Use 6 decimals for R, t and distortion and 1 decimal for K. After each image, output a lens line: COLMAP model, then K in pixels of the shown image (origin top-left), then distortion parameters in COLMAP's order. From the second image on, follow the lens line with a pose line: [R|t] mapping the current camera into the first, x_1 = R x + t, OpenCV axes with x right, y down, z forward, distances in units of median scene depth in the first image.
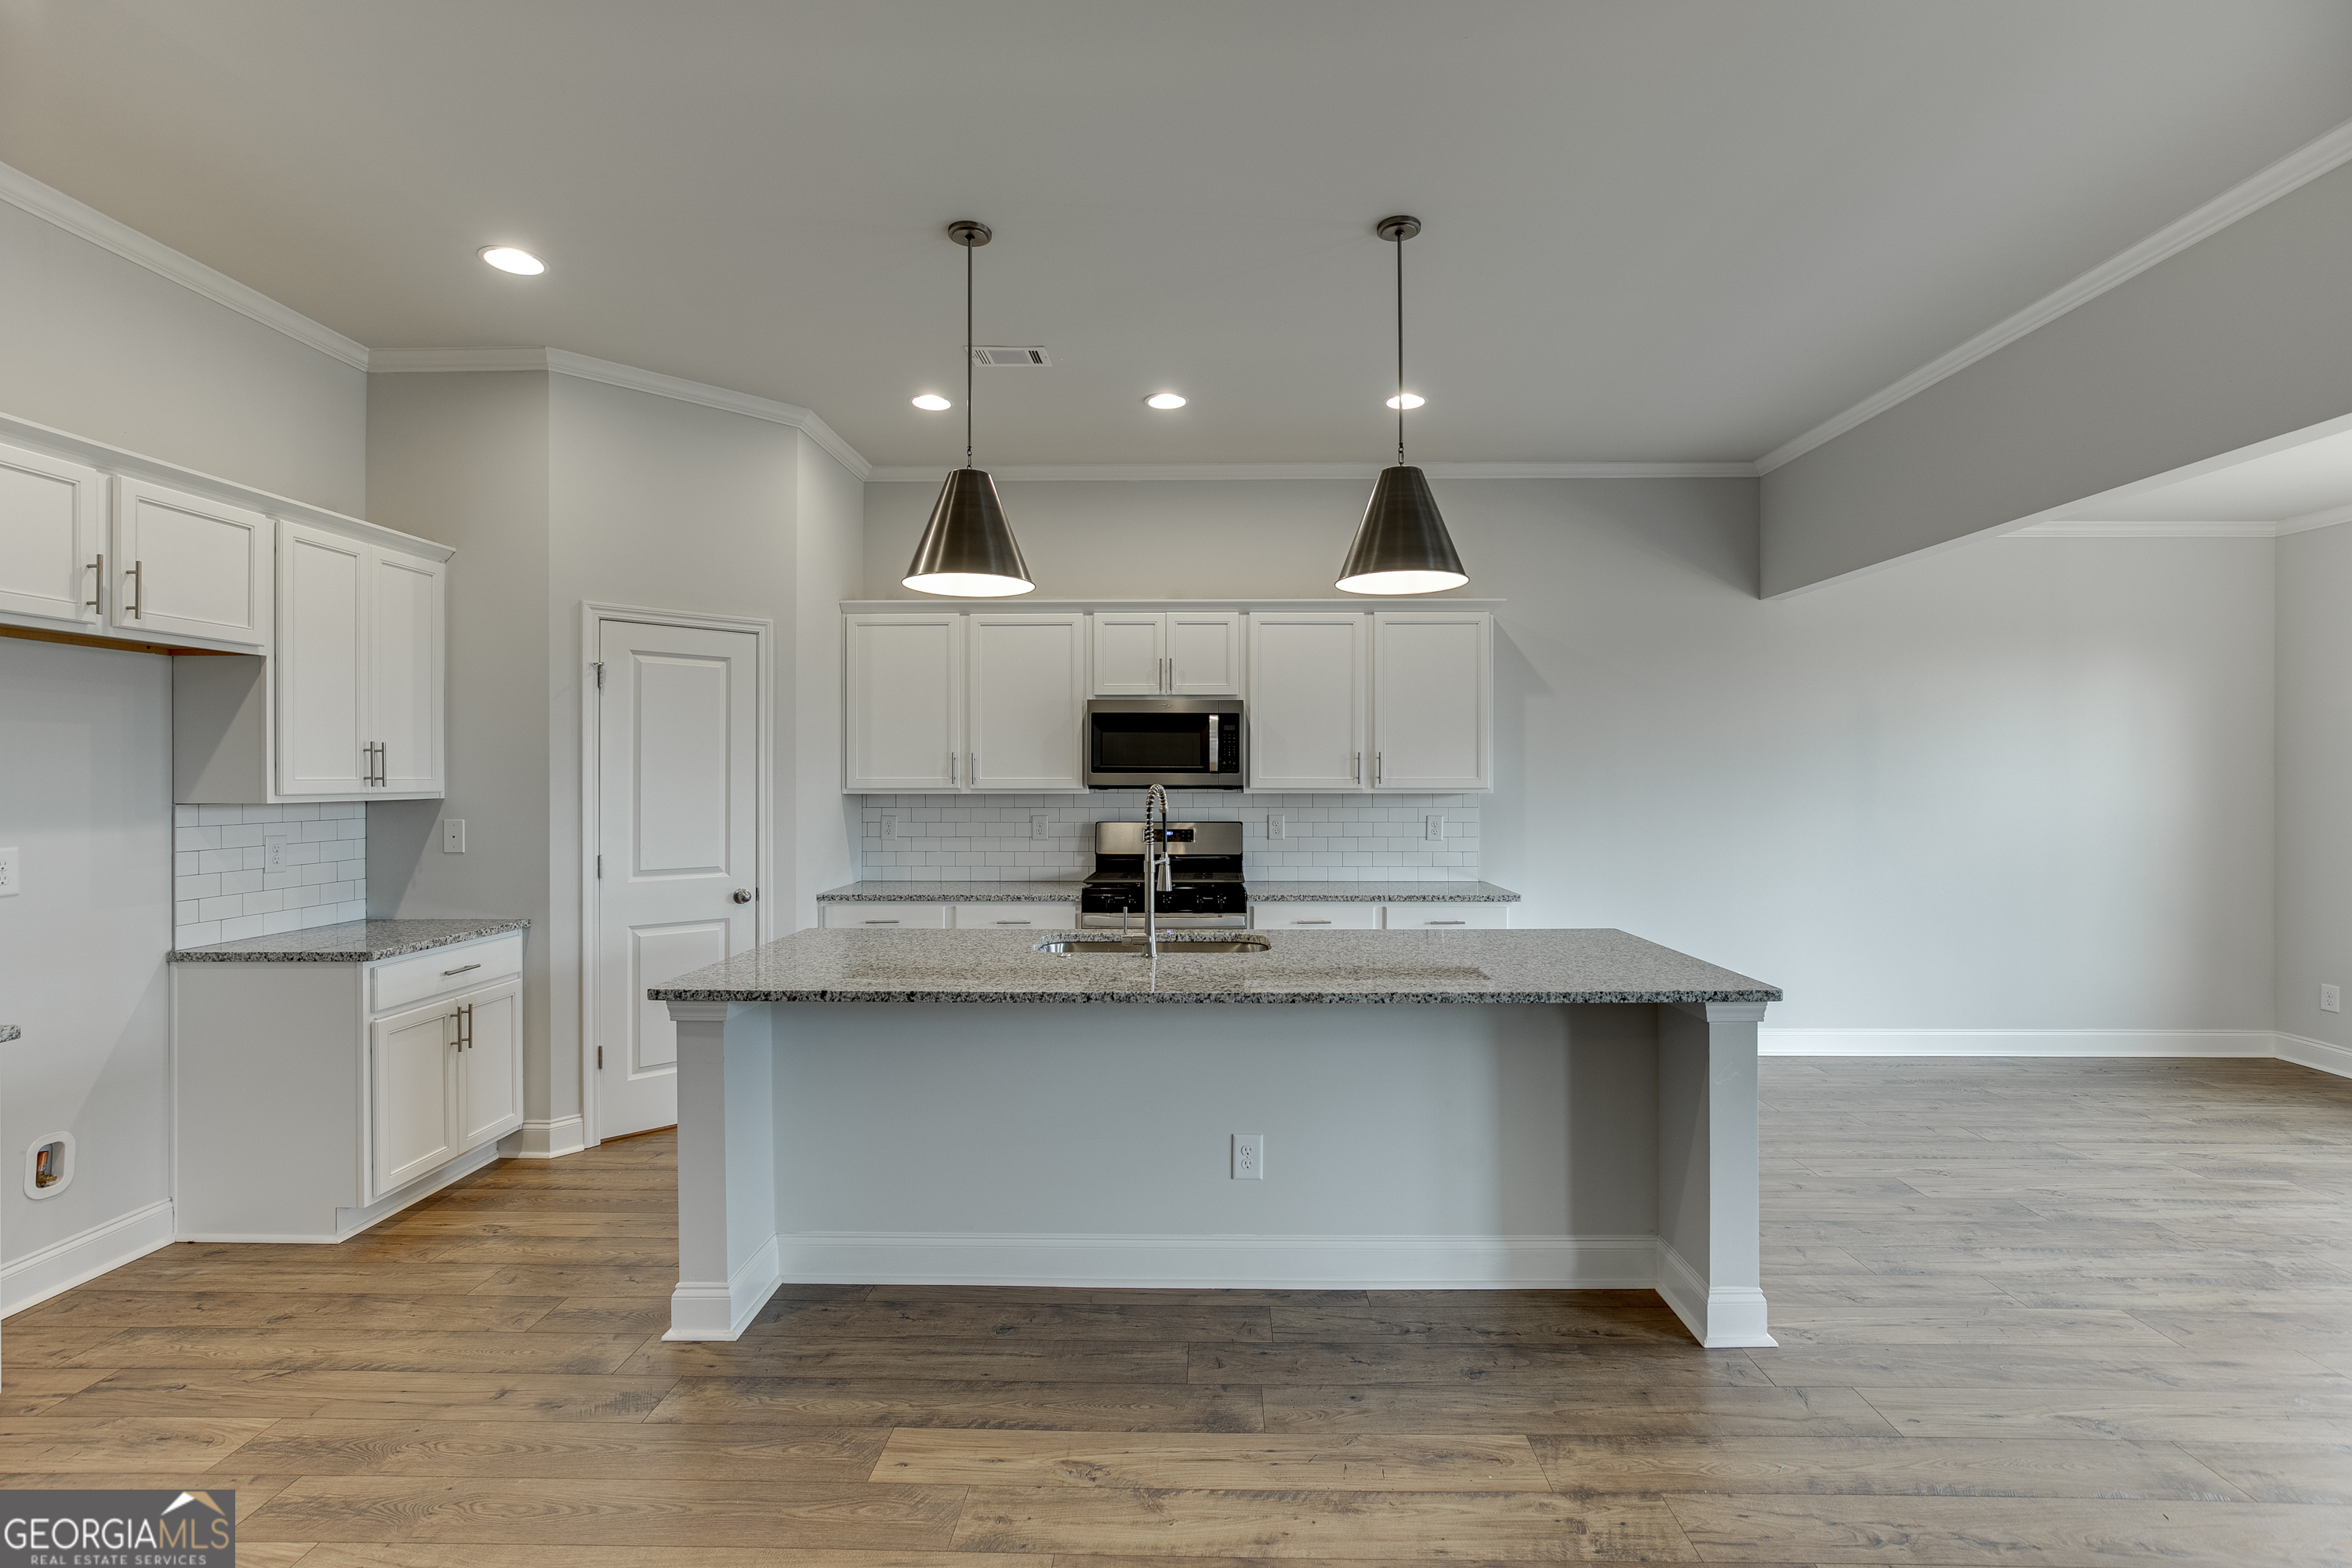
lens RADIAL K [[1068.2, 0, 1197.5], [0, 1068.2, 776.0], [0, 0, 1]] dist [-0.012976, 0.007832]
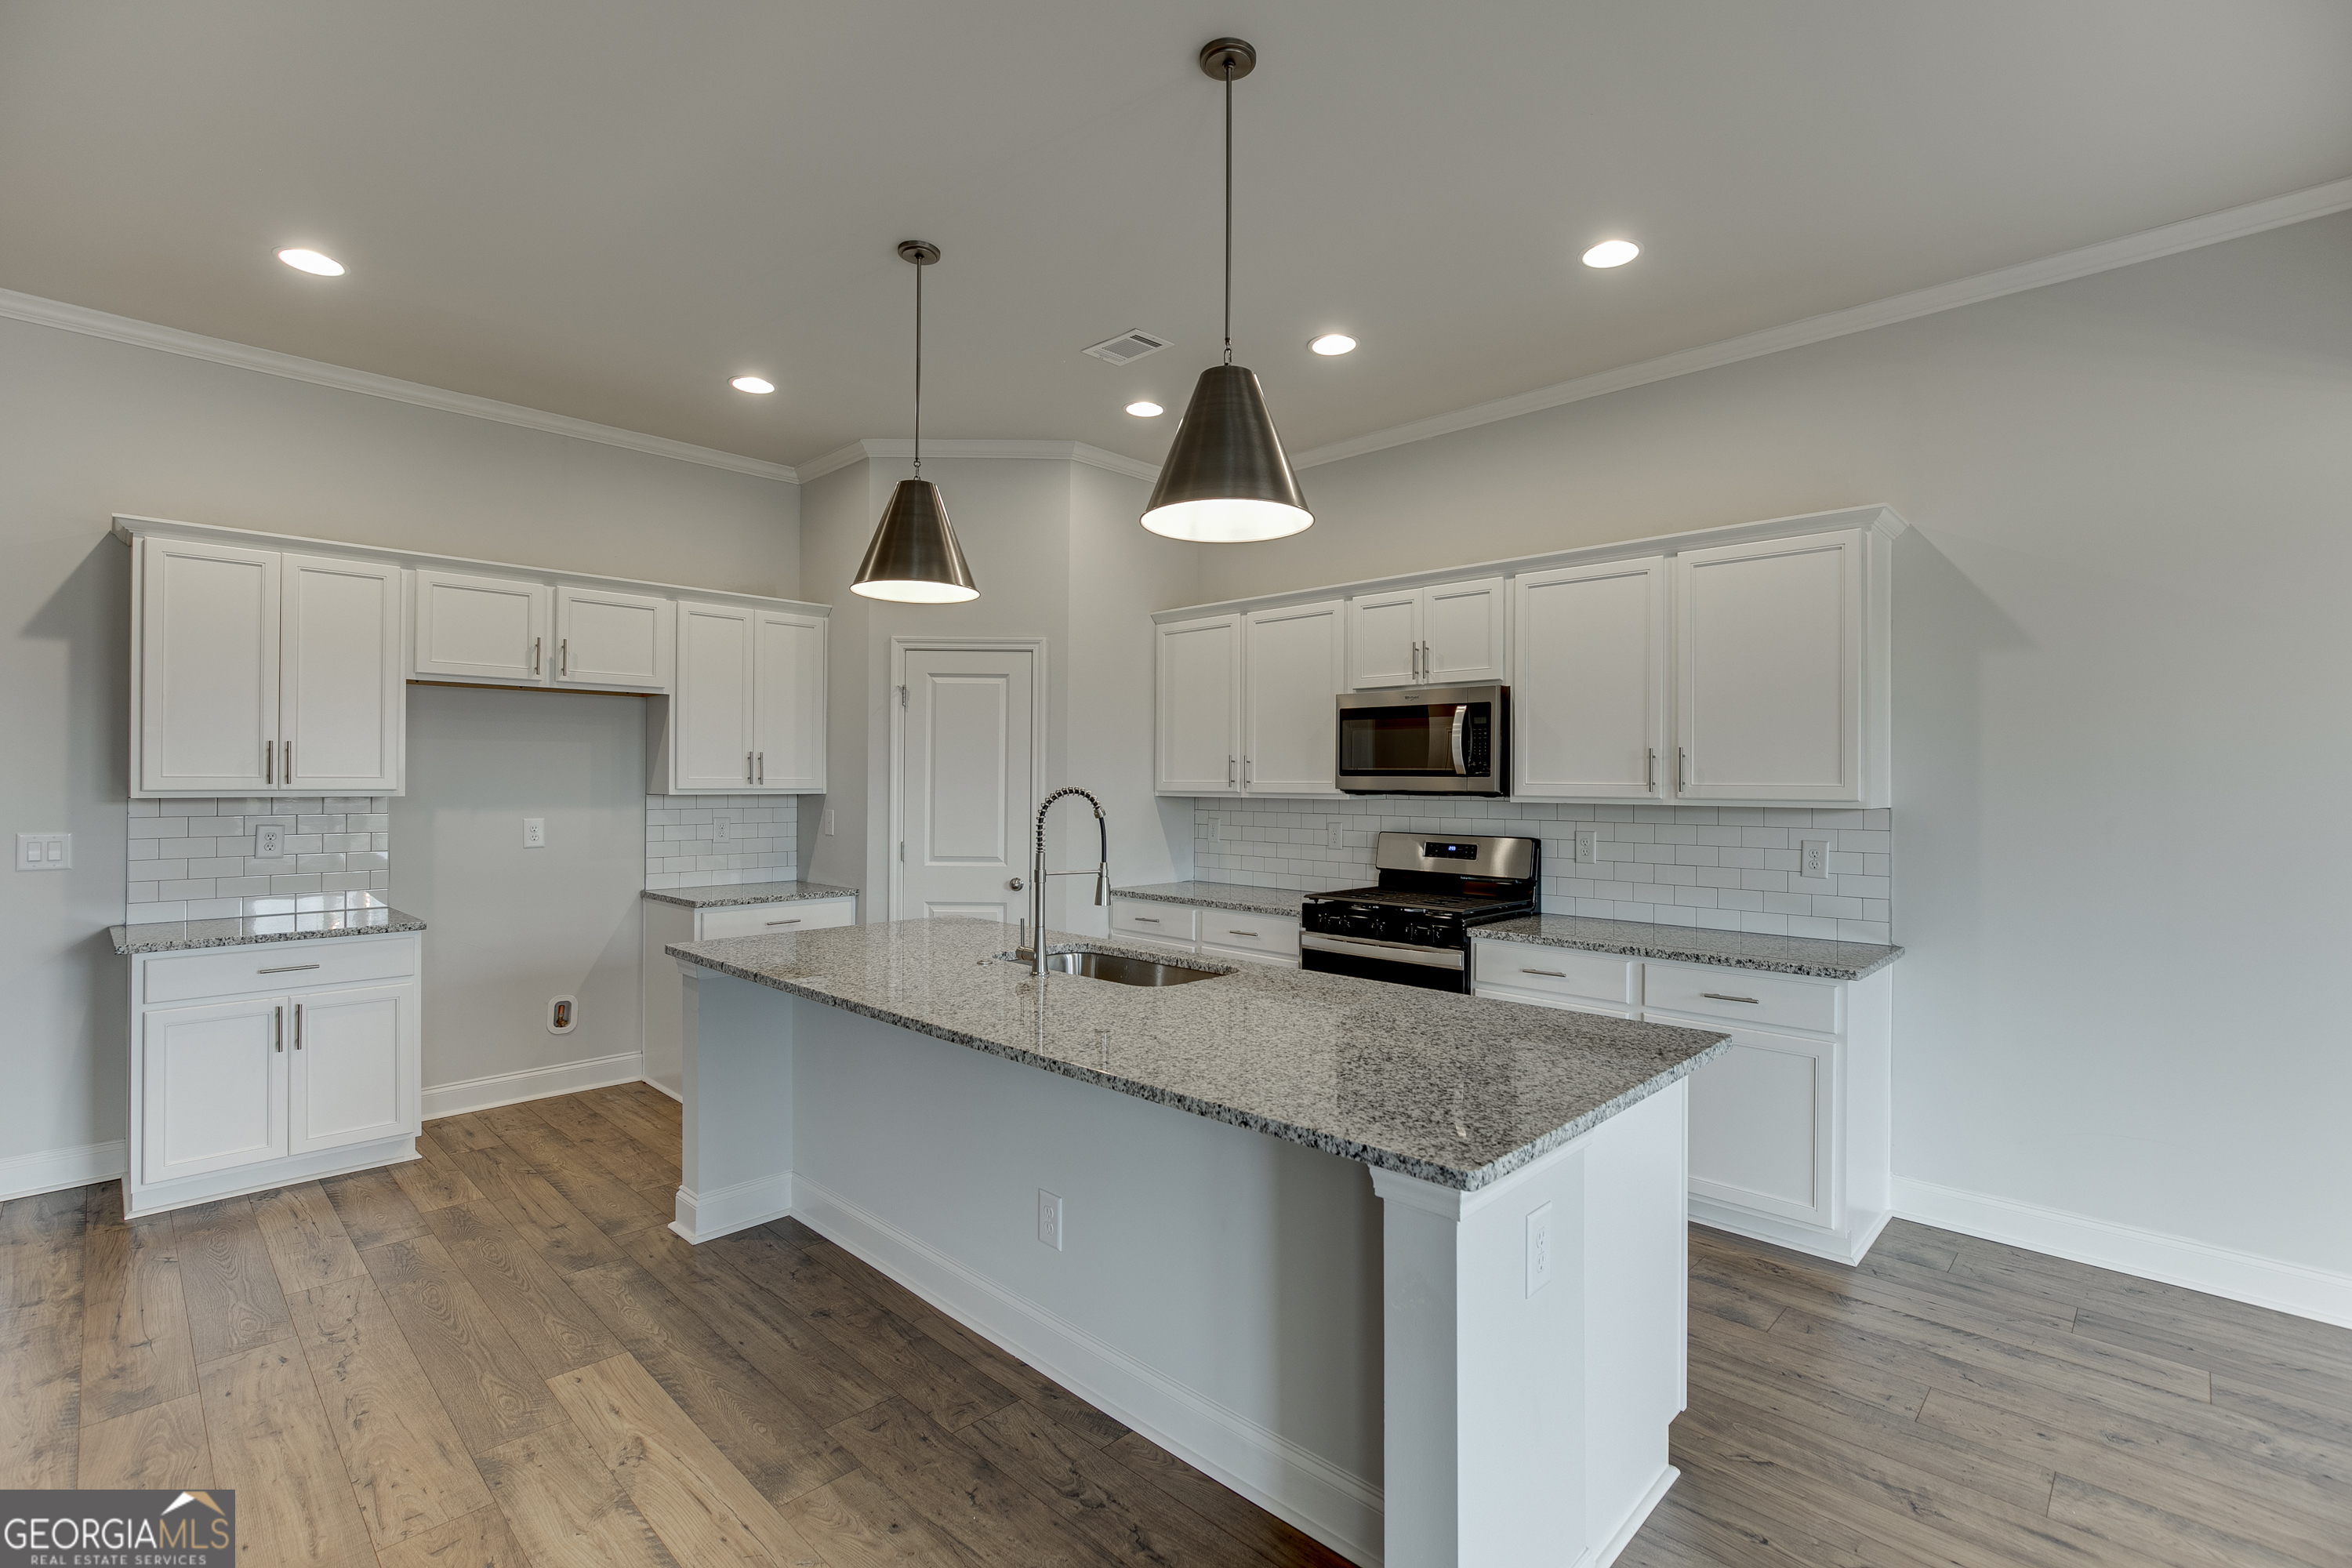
lens RADIAL K [[1068.2, 0, 1197.5], [0, 1068.2, 776.0], [0, 0, 1]] dist [-0.012976, 0.007832]
pose [[0.734749, 0.001029, -0.678338, 0.568581], [-0.005287, 0.999977, -0.004210, 0.001925], [0.678318, 0.006679, 0.734738, 0.354658]]
